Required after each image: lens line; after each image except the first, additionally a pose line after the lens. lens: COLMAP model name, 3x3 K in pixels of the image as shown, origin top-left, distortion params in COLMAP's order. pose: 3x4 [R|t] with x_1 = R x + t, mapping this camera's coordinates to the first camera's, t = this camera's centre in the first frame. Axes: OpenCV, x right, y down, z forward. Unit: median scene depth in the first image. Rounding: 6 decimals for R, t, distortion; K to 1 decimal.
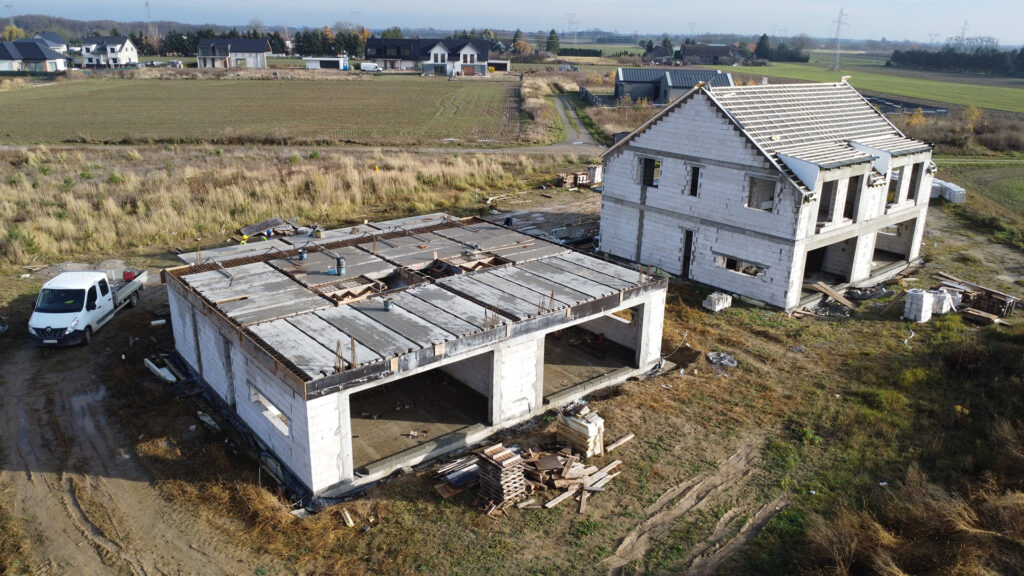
lens RADIAL K [[743.3, 0, 510.0], [0, 743.3, 284.1], [0, 0, 1]] dist [-0.025652, -0.013881]
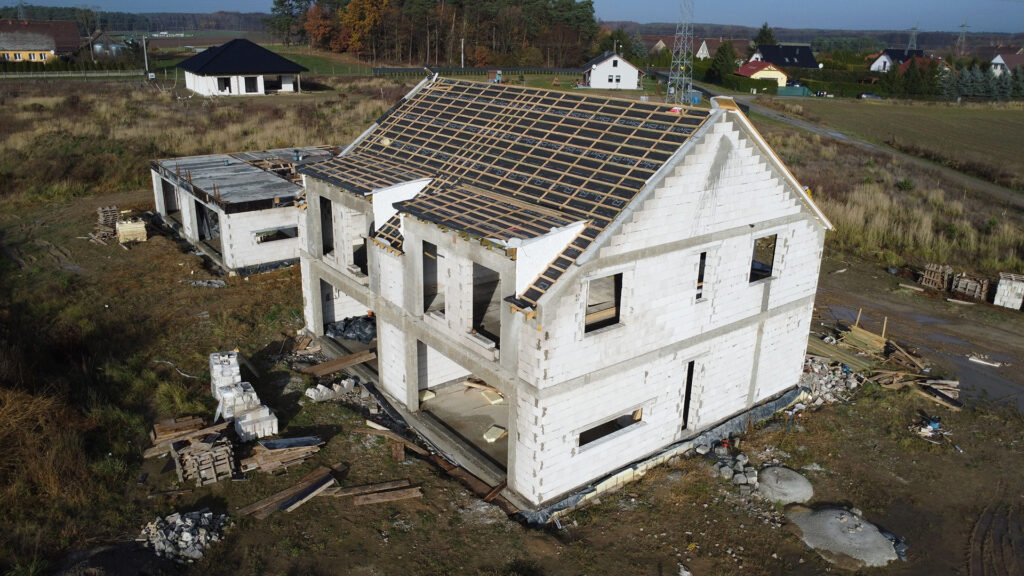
lens RADIAL K [[743.3, 0, 510.4], [0, 743.3, 283.6], [0, 0, 1]] dist [-0.025652, -0.013881]
pose [[-0.035044, 0.306188, -0.951326, 1.075729], [-0.339358, 0.891704, 0.299500, -0.322660], [0.940004, 0.333336, 0.072659, 1.055098]]
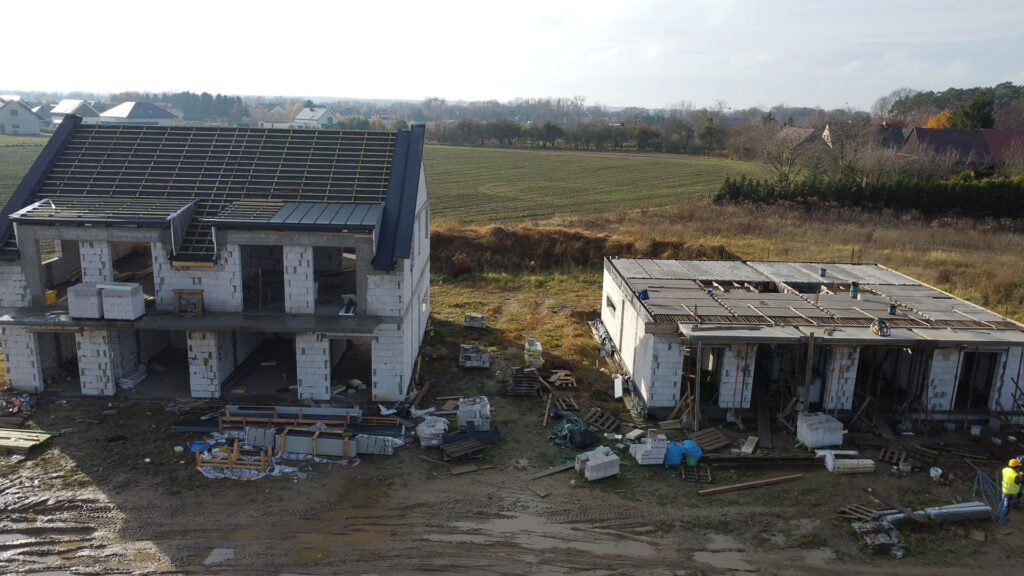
lens RADIAL K [[743.3, 0, 510.7], [0, 743.3, 282.8], [0, 0, 1]] dist [-0.025652, -0.013881]
pose [[-0.784919, -0.186489, 0.590867, -0.356752], [0.152954, 0.865795, 0.476449, -0.486980], [-0.600422, 0.464350, -0.651055, 1.513868]]
